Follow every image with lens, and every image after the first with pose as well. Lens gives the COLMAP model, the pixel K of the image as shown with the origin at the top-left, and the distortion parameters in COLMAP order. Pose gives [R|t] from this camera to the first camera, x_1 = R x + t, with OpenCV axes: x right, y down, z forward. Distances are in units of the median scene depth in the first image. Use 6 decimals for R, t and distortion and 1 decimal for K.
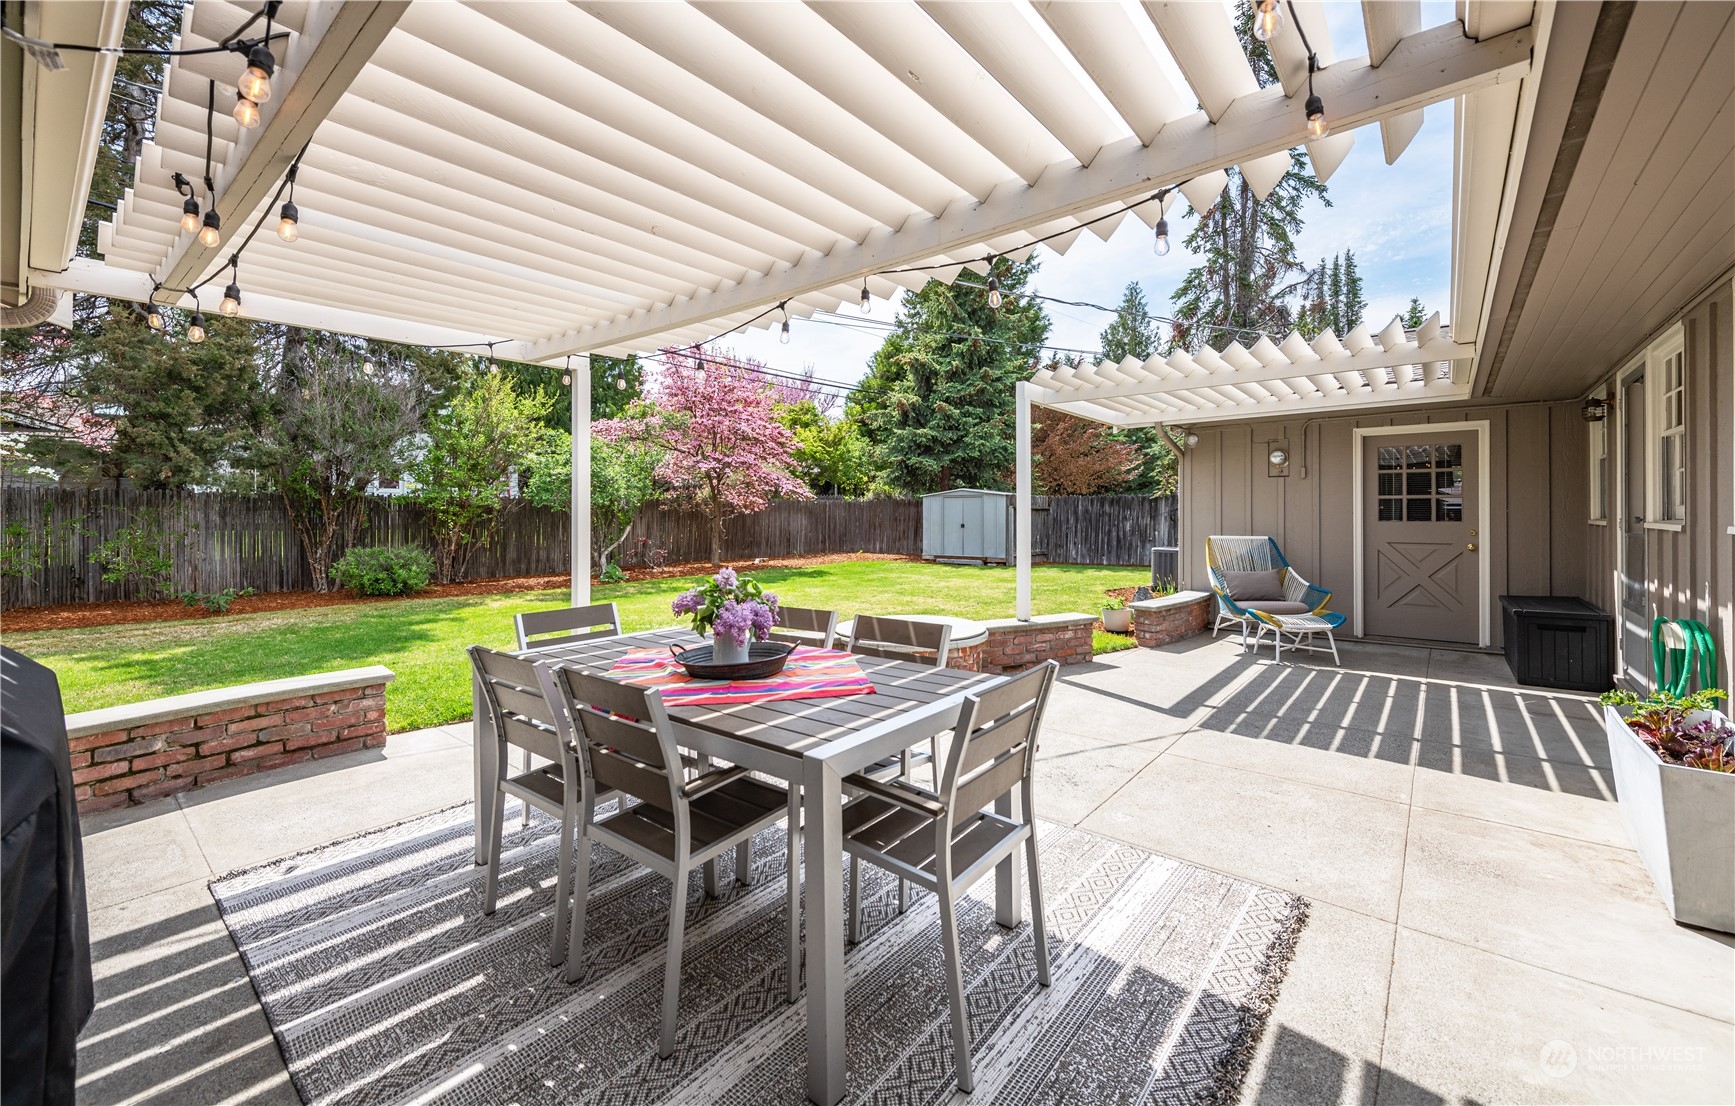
lens RADIAL K [[715.9, 0, 913.7], [0, 715.9, 508.2], [0, 0, 1]] dist [-0.000017, -0.000652]
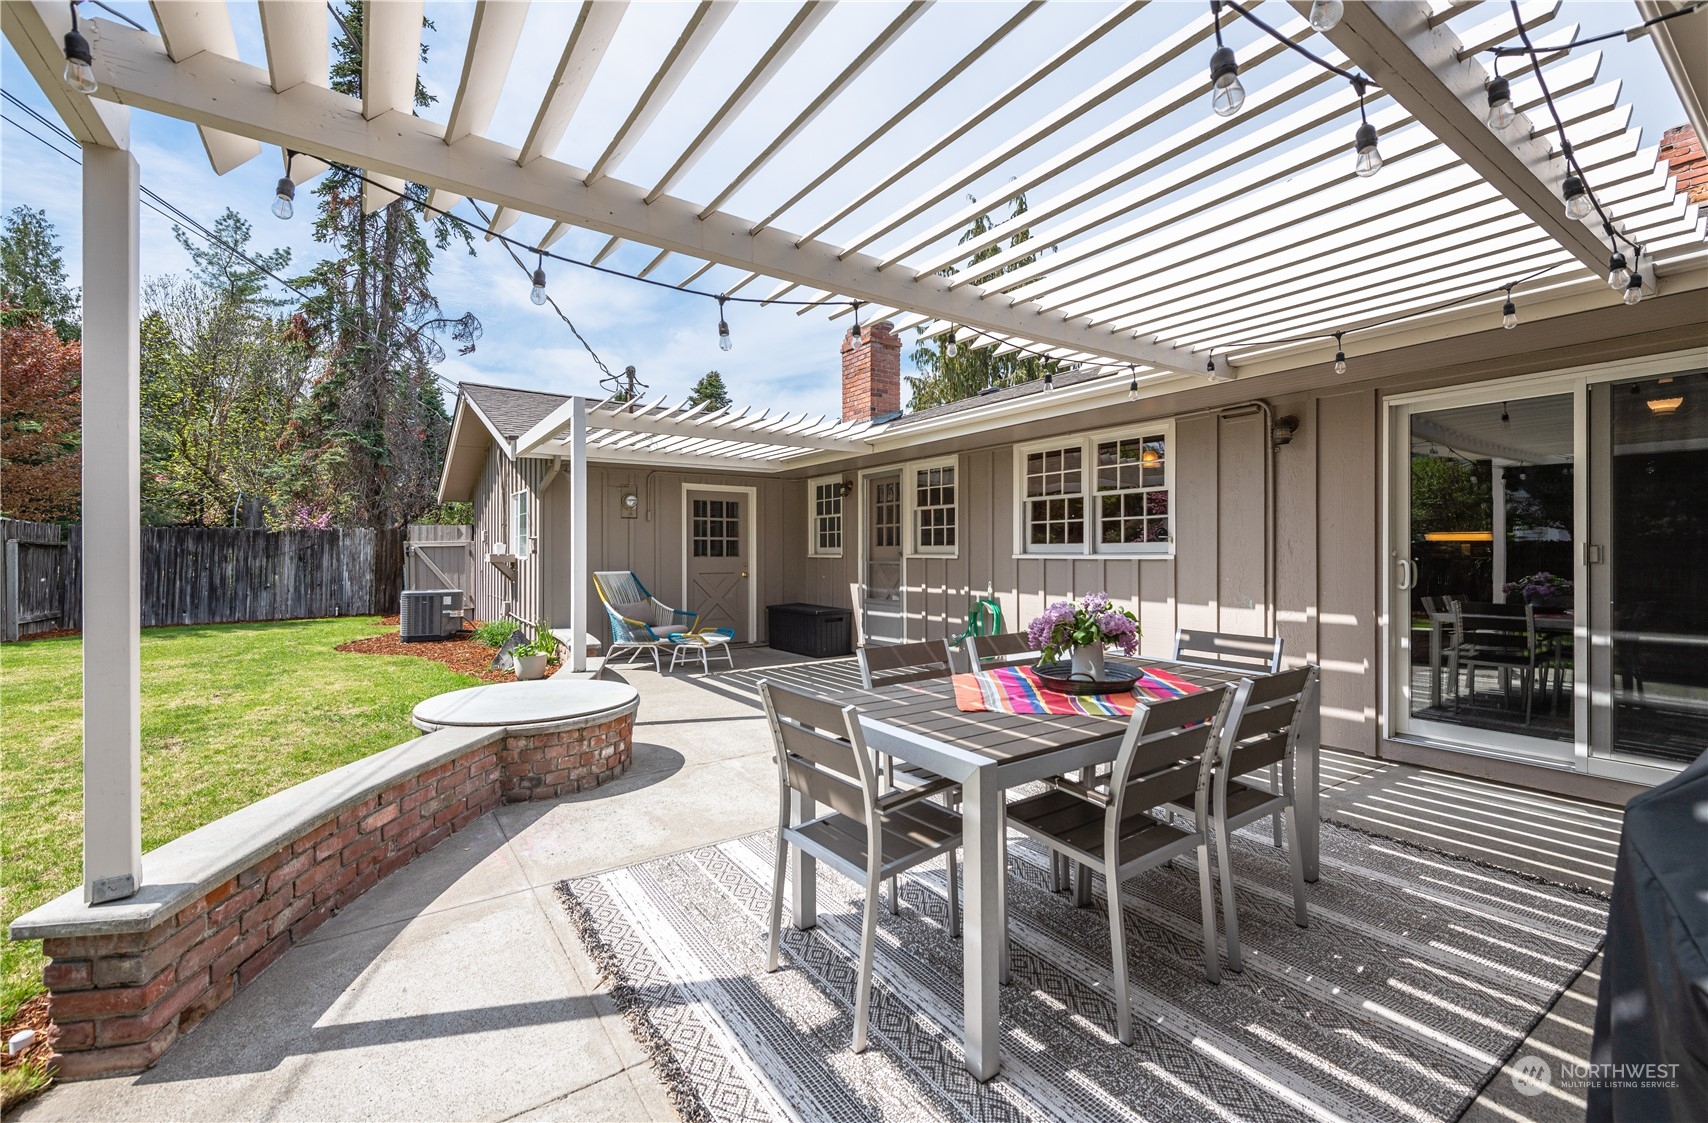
lens RADIAL K [[697.5, 0, 867.6], [0, 697.5, 553.0], [0, 0, 1]] dist [0.003195, -0.001077]
pose [[0.288298, 0.004042, 0.957532, -0.462905], [-0.006323, 0.999977, -0.002317, 0.012106], [-0.957520, -0.005387, 0.288317, 0.347513]]
